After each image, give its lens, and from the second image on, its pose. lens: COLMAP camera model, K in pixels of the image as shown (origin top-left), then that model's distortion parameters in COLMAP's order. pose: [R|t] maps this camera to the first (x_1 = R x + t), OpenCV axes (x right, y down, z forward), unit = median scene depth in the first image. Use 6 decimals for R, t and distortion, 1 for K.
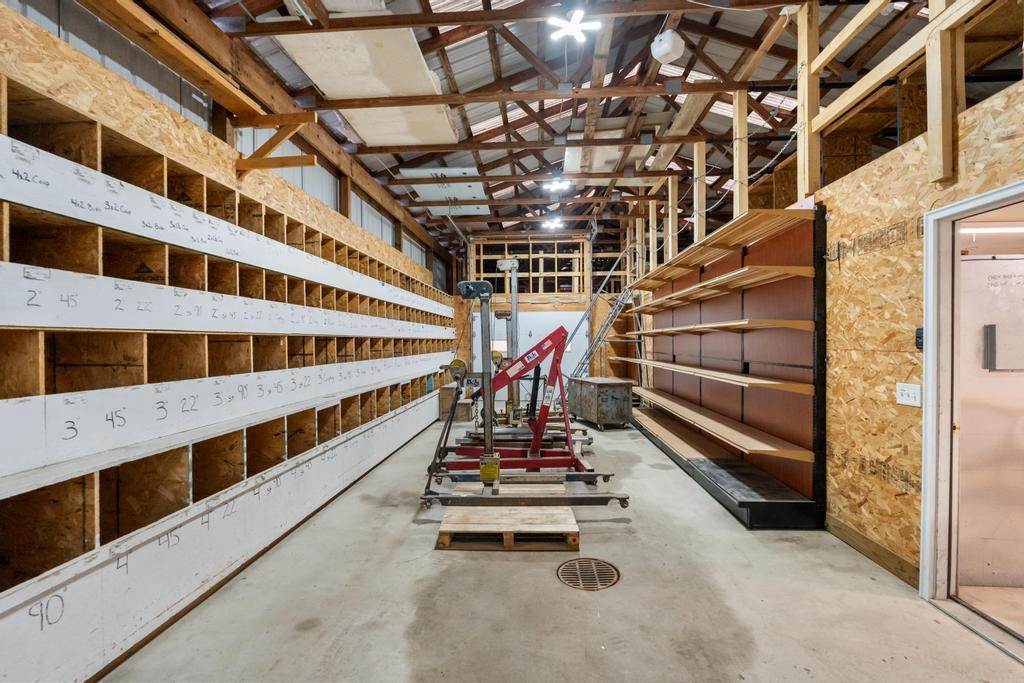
lens RADIAL K [[454.9, 0, 514.6], [0, 454.9, 342.2], [0, 0, 1]] dist [-0.001285, 0.000914]
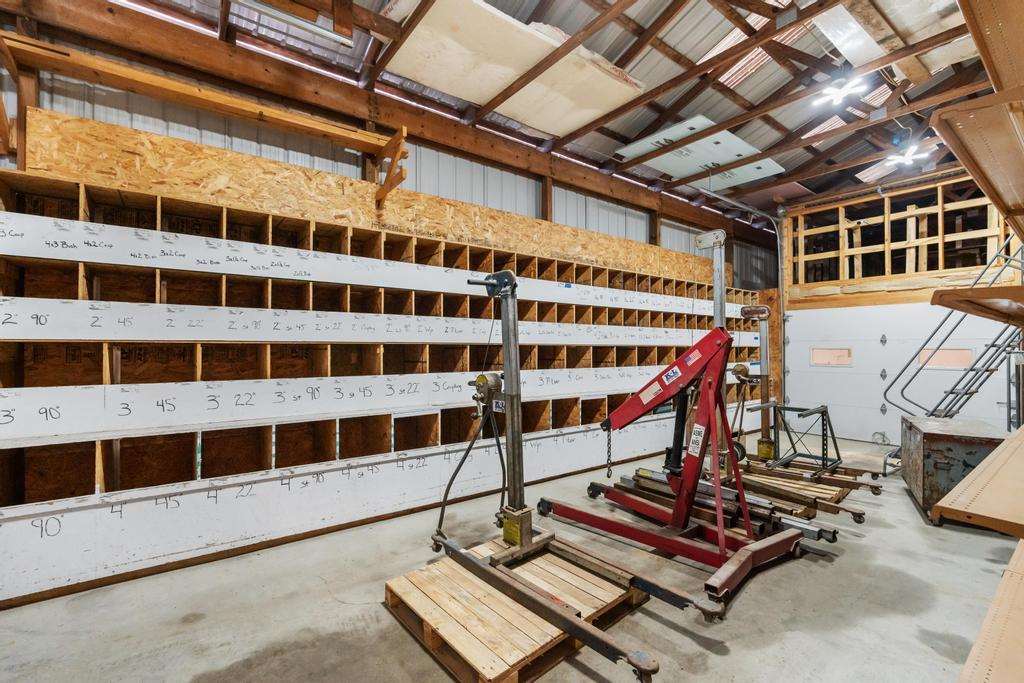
lens RADIAL K [[454.9, 0, 511.0], [0, 454.9, 342.7], [0, 0, 1]] dist [-0.001285, 0.000914]
pose [[0.645098, 0.000536, -0.764100, 0.398877], [-0.009086, 0.999934, -0.006969, -0.010202], [0.764046, 0.011438, 0.645061, 0.416921]]
